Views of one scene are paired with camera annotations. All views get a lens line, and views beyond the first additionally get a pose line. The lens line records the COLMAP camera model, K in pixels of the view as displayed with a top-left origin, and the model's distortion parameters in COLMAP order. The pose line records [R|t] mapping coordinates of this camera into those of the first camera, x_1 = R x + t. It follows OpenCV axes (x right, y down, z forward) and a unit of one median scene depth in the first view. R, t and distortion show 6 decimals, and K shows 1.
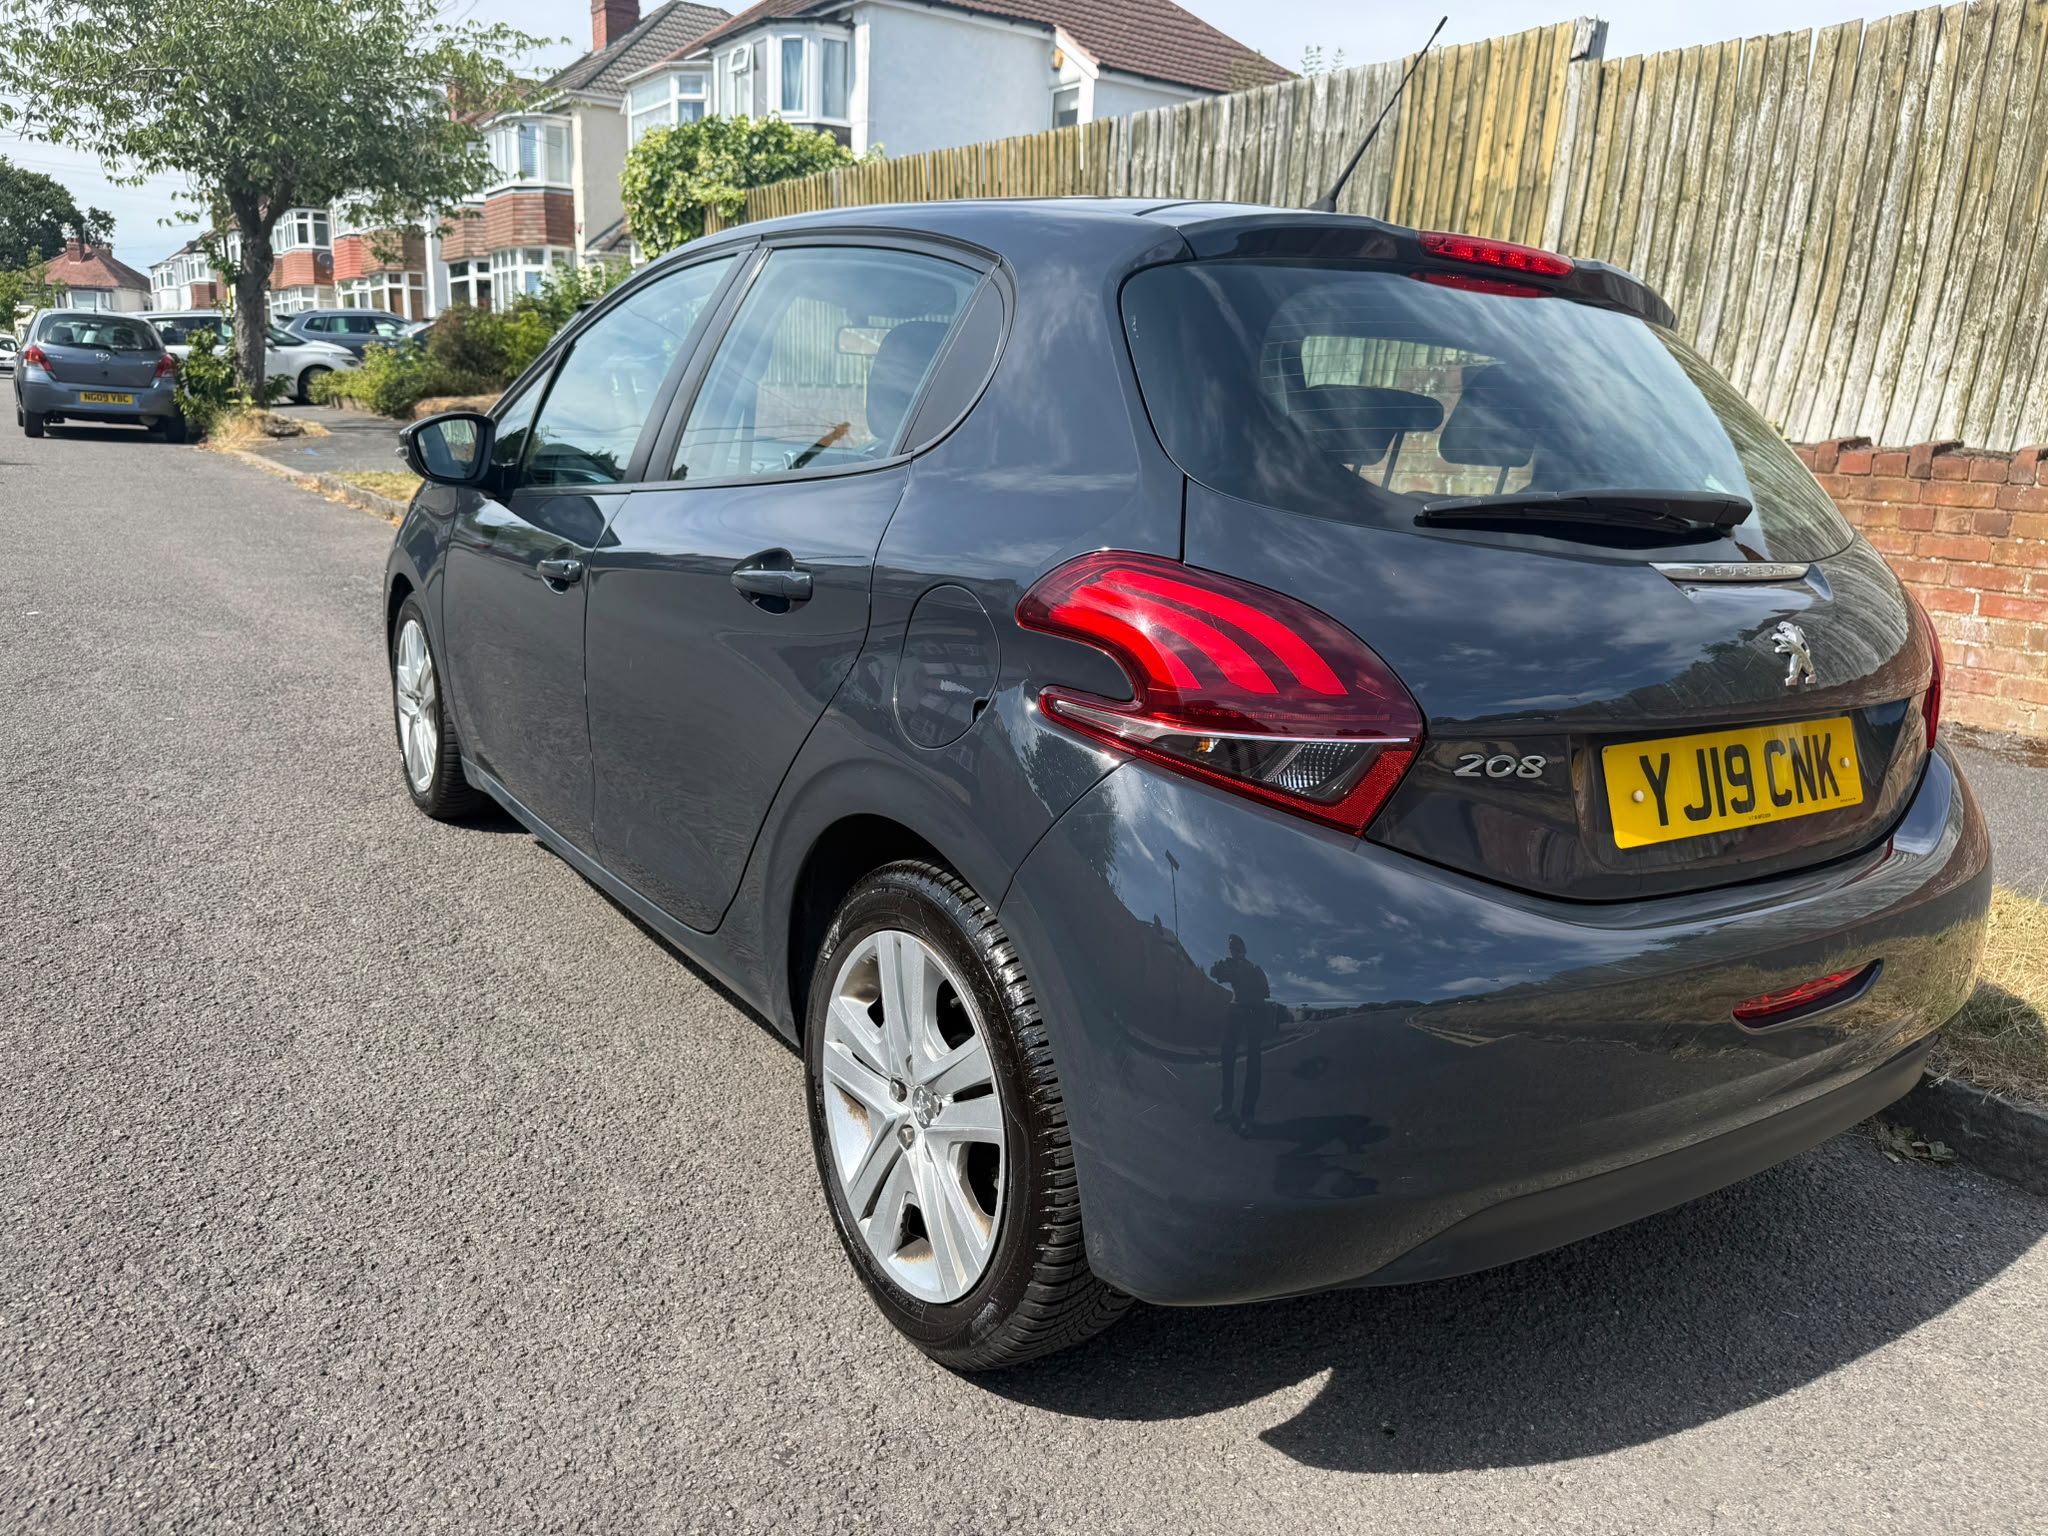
lens RADIAL K [[1594.6, 0, 1021.9], [0, 1594.6, 804.9], [0, 0, 1]] dist [-0.005523, 0.000520]
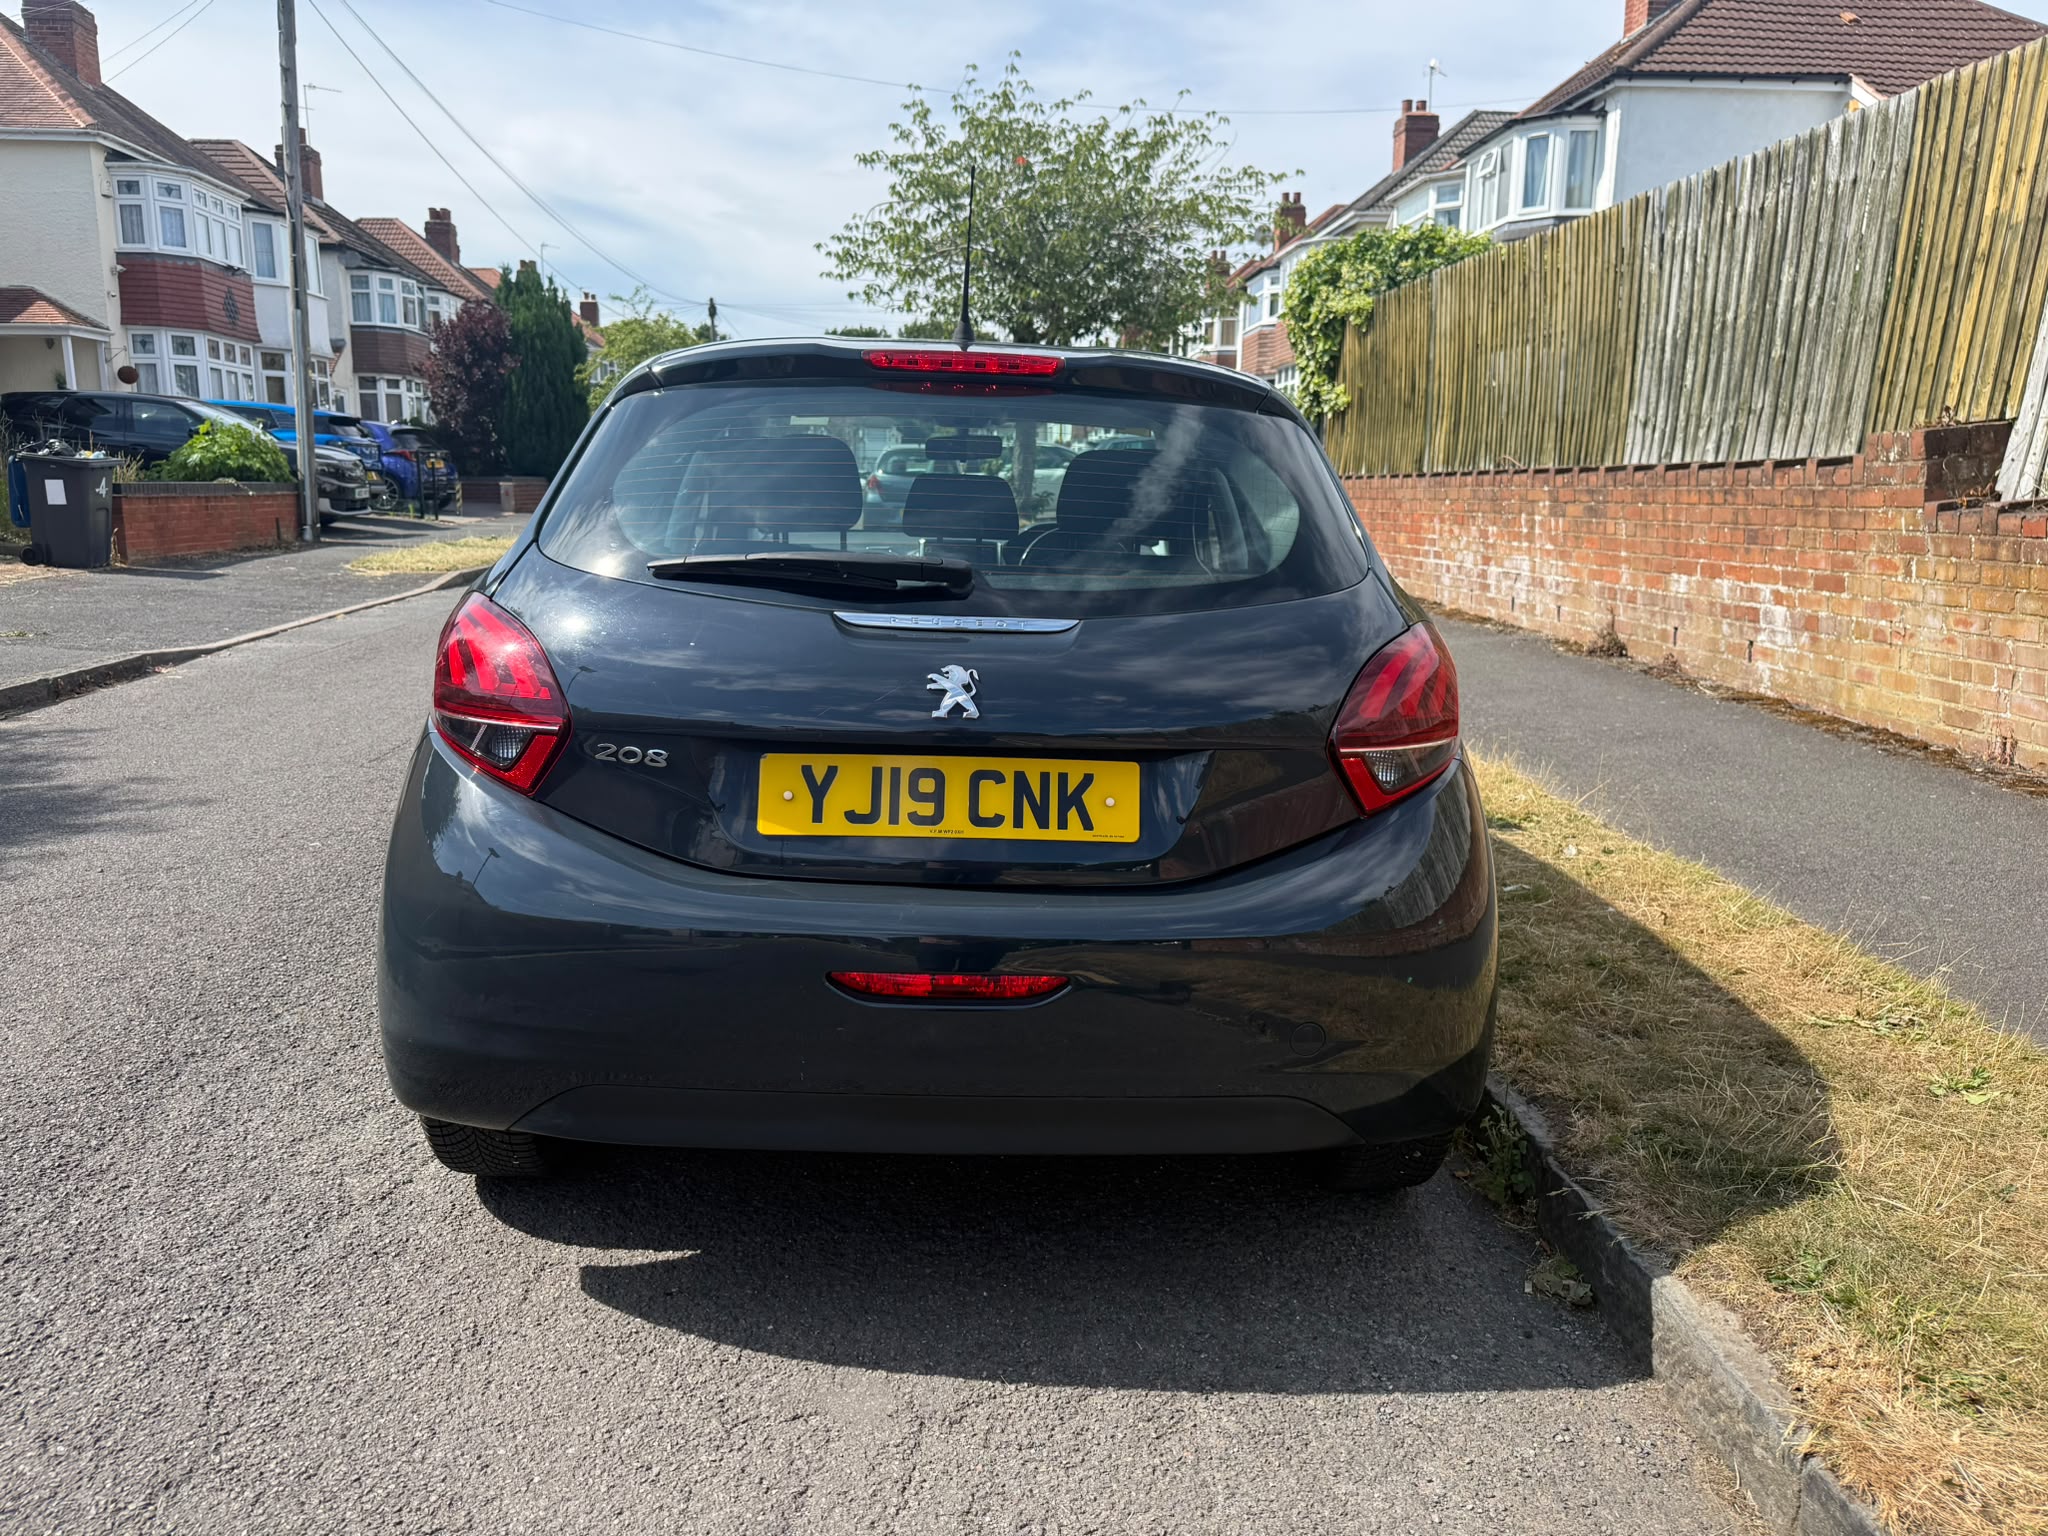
lens RADIAL K [[1553.4, 0, 897.6], [0, 1553.4, 779.0], [0, 0, 1]] dist [0.039402, -0.038189]
pose [[0.818681, 0.076739, -0.569098, 0.253165], [-0.118088, 0.992348, -0.036066, 0.003360], [0.561975, 0.096730, 0.821479, 0.013442]]
